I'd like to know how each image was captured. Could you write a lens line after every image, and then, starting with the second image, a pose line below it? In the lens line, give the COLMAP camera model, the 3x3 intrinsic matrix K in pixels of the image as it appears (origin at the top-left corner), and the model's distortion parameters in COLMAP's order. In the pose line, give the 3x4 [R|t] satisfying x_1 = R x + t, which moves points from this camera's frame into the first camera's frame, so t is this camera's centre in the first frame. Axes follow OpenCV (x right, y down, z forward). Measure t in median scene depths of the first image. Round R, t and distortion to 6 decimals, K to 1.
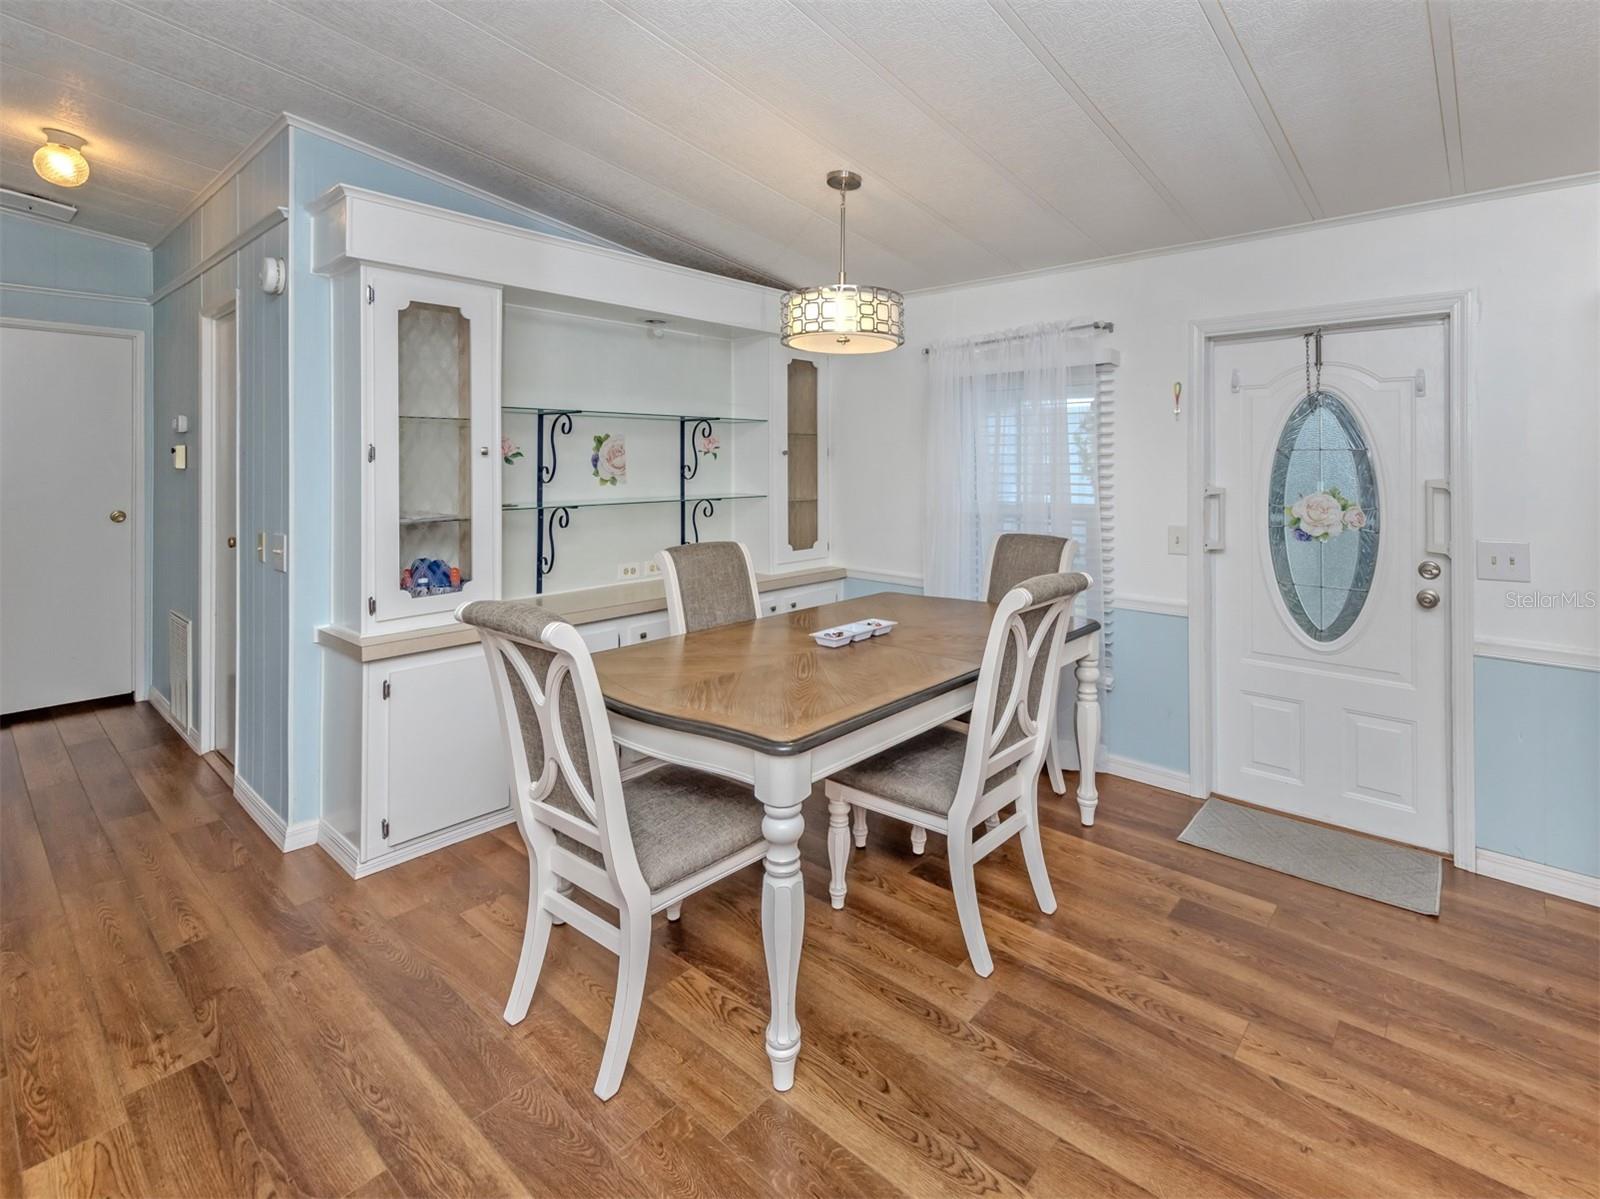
lens RADIAL K [[1018.3, 0, 800.0], [0, 1018.3, 599.5], [0, 0, 1]] dist [-0.046399, 0.000099]
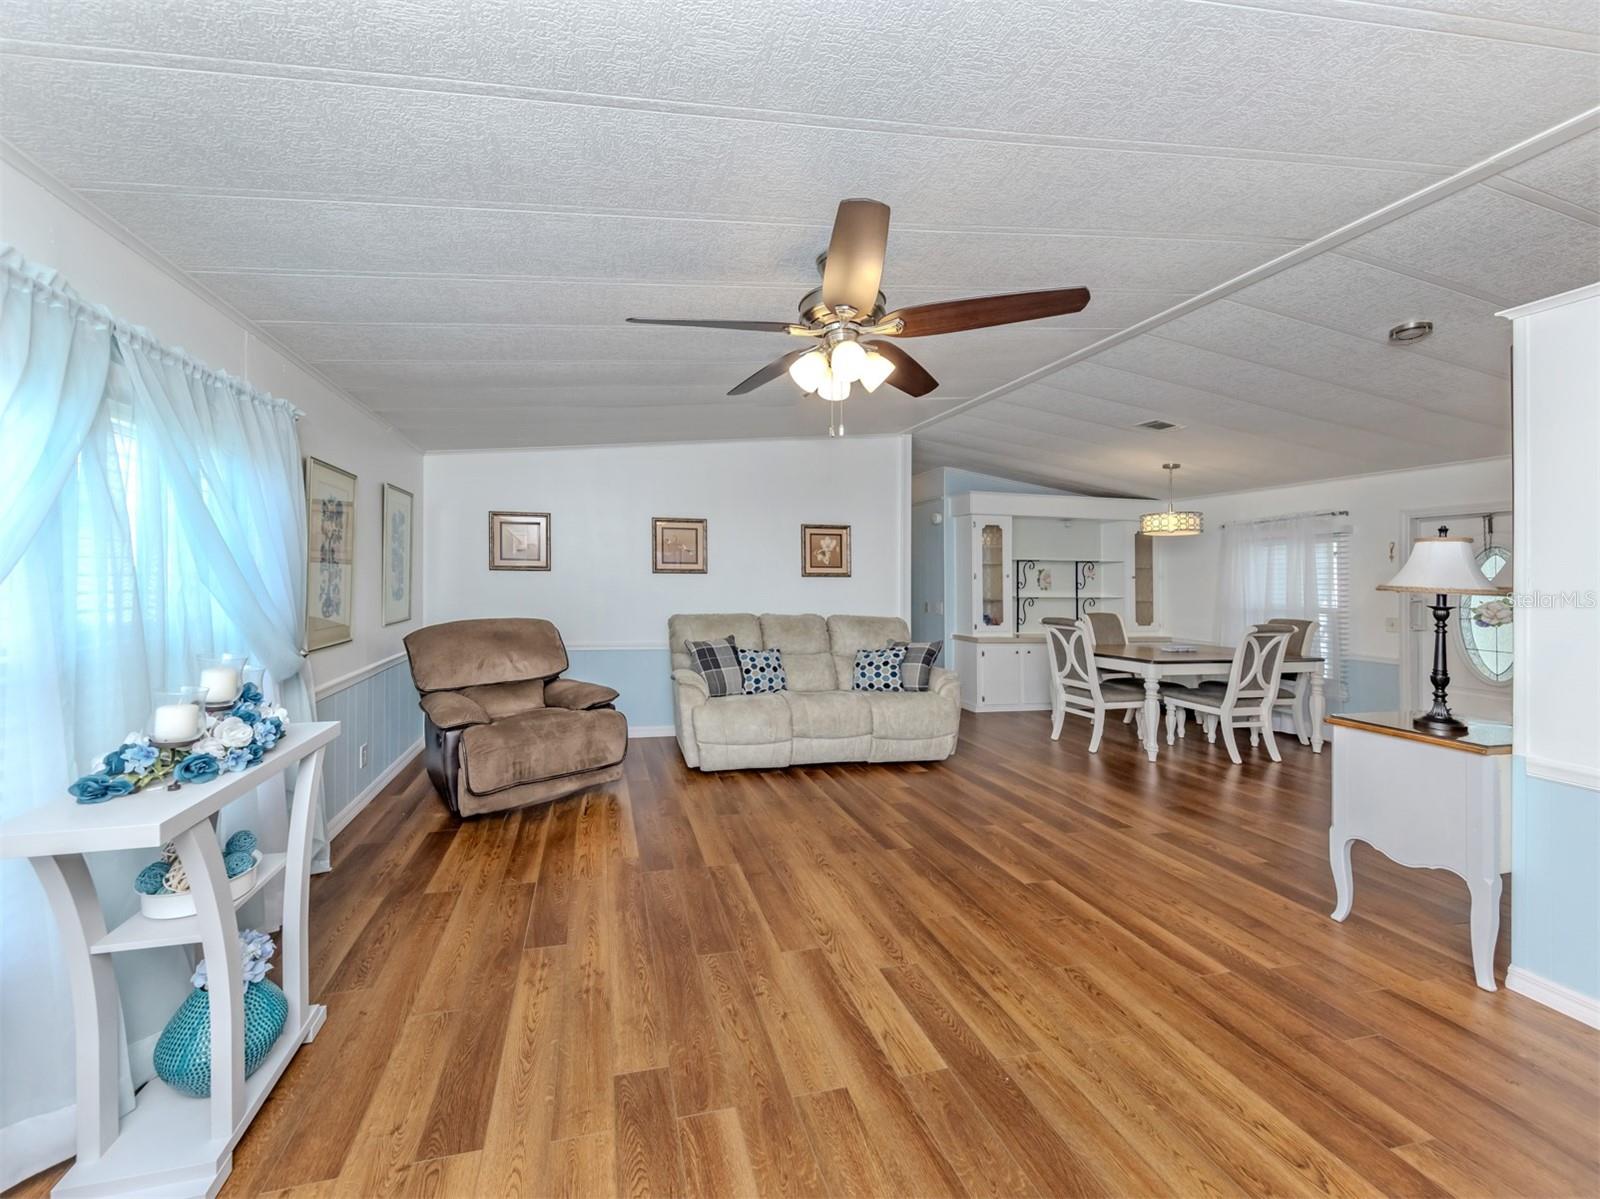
lens RADIAL K [[492.3, 0, 798.9], [0, 492.3, 571.4], [0, 0, 1]] dist [0.000156, -0.000027]
pose [[0.824016, 0.001600, -0.566564, -0.023776], [-0.087593, 0.988333, -0.124604, 0.063533], [0.559755, 0.152303, 0.814542, -0.446332]]
